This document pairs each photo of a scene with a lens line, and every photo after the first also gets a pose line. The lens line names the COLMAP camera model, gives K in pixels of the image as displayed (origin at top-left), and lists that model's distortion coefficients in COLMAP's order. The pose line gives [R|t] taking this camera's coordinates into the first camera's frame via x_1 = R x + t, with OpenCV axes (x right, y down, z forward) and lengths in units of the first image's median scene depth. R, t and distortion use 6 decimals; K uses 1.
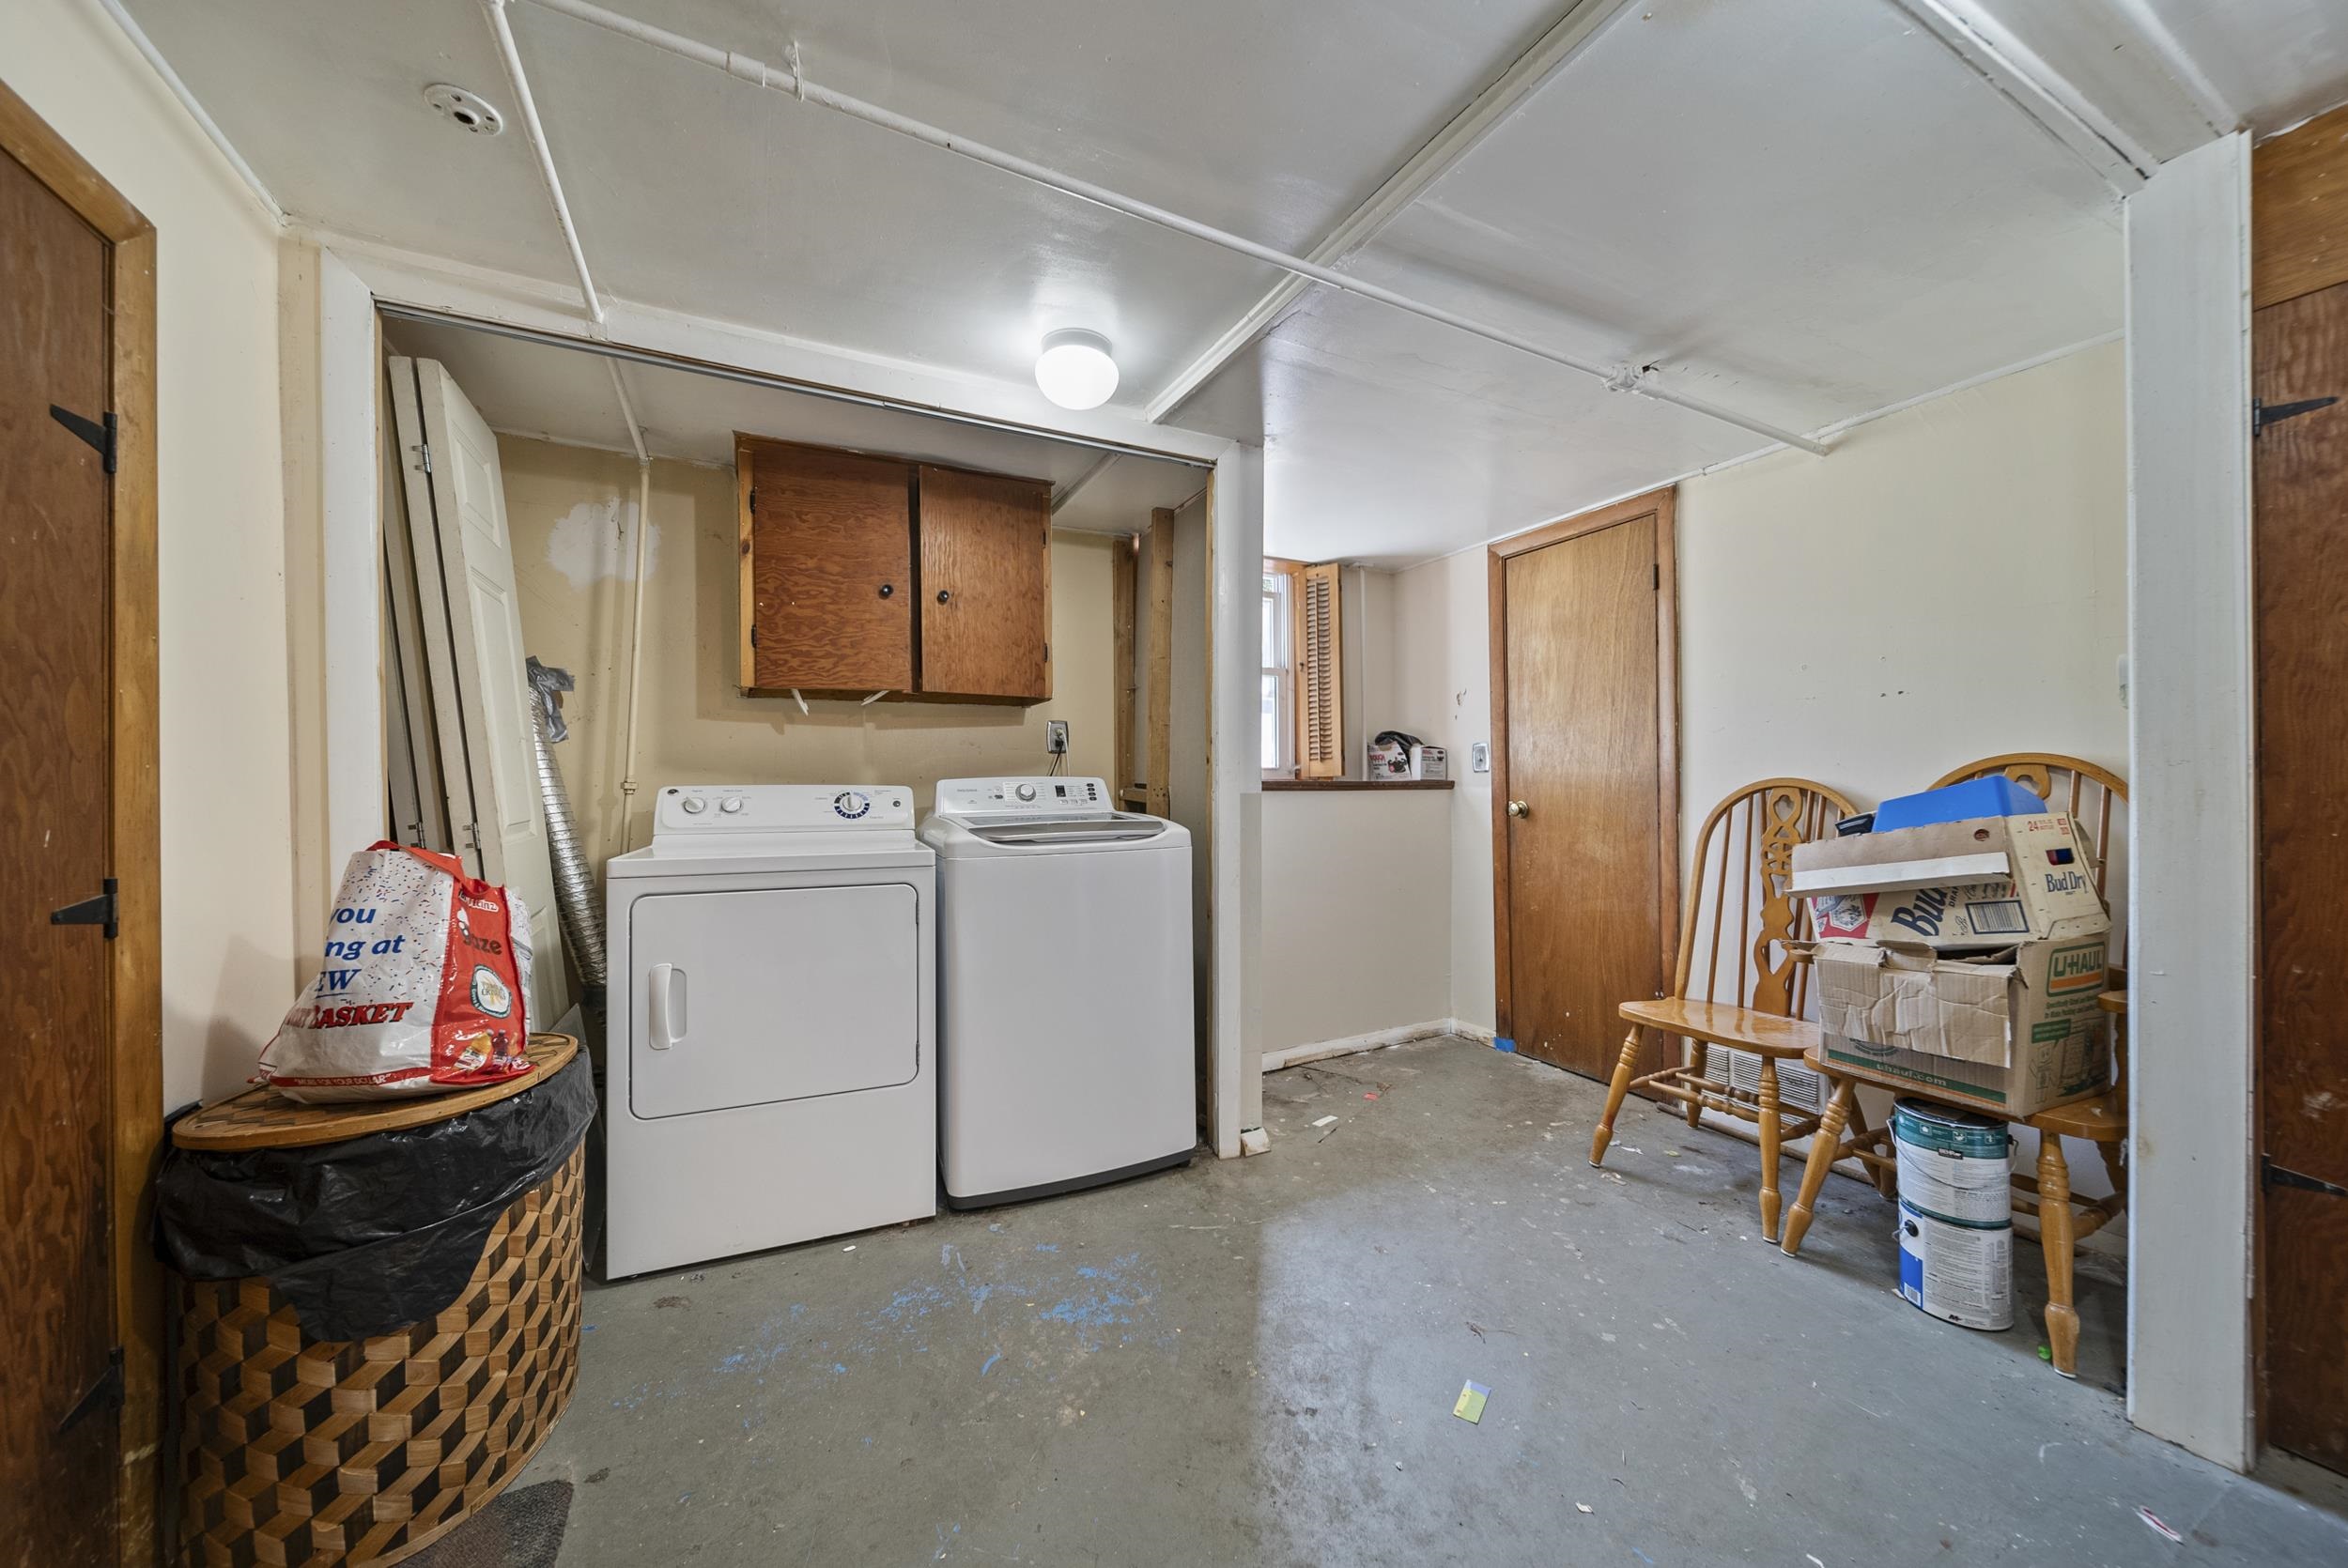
lens RADIAL K [[837.8, 0, 1177.1], [0, 837.8, 785.0], [0, 0, 1]] dist [-0.002016, -0.000992]
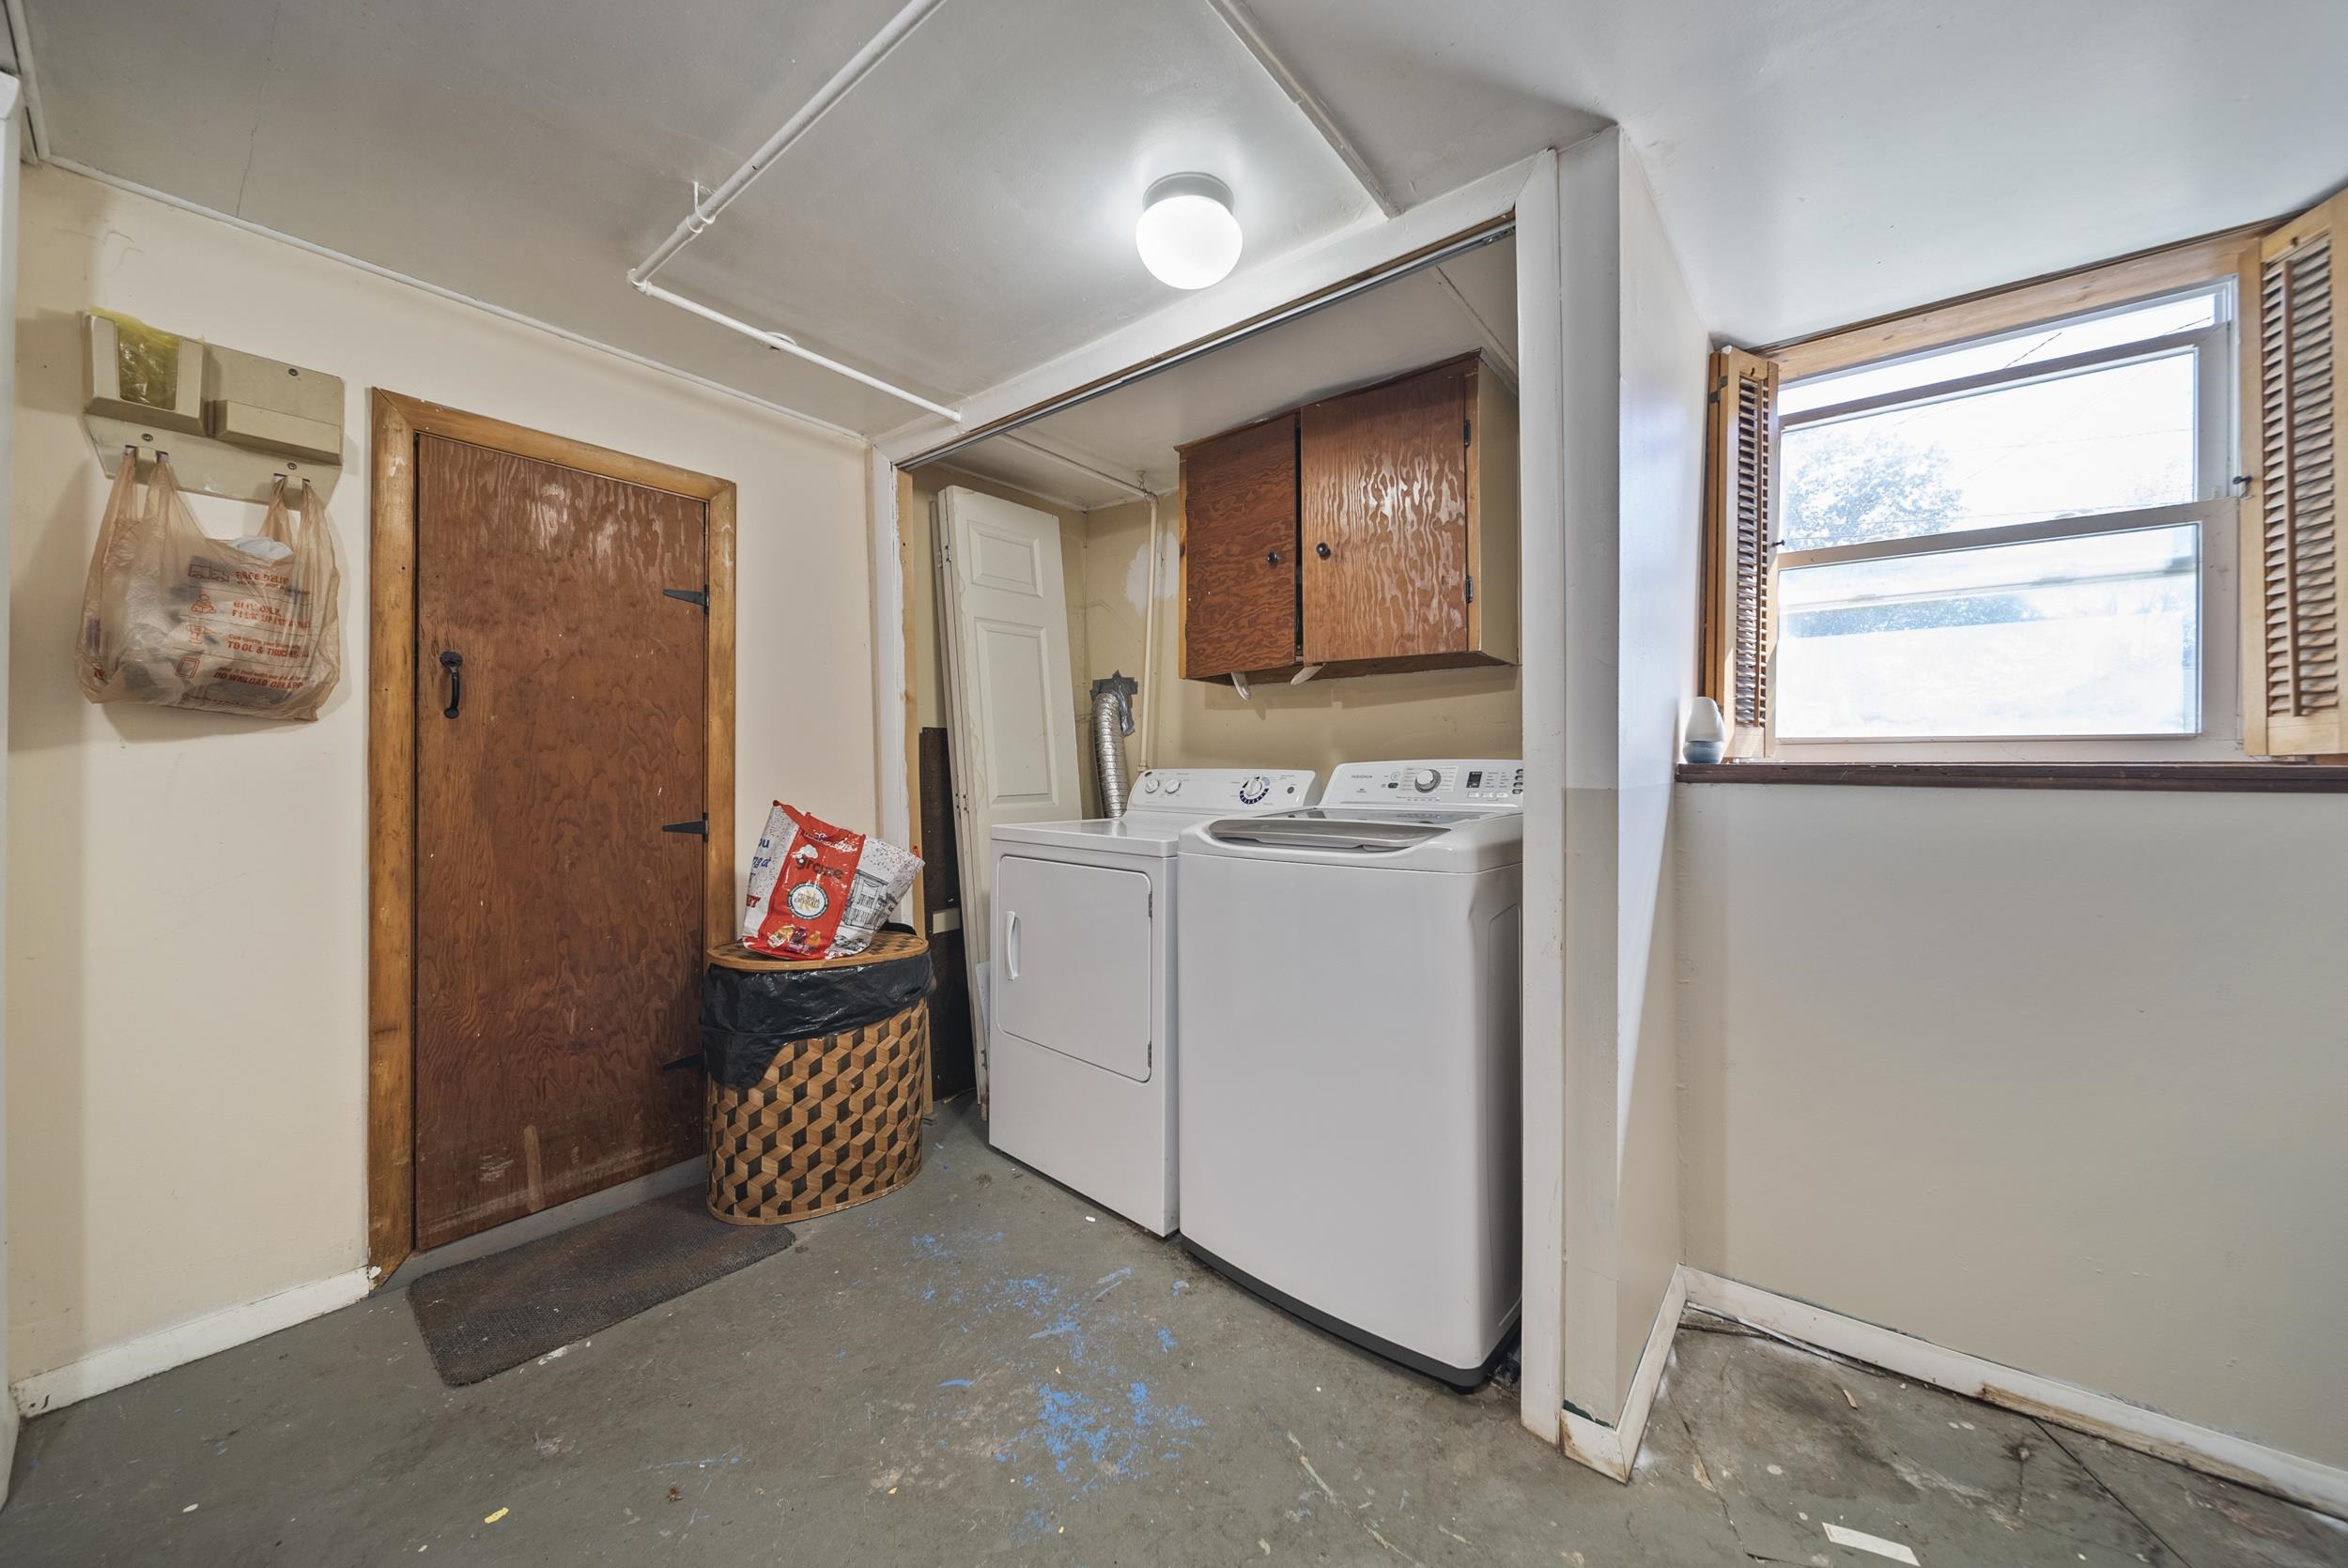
lens RADIAL K [[837.8, 0, 1175.3], [0, 837.8, 770.8], [0, 0, 1]] dist [-0.002016, -0.000992]
pose [[0.400835, 0.007866, -0.916116, 0.617761], [-0.004790, 0.999967, 0.006490, -0.005118], [0.916138, 0.001787, 0.400860, 0.713586]]
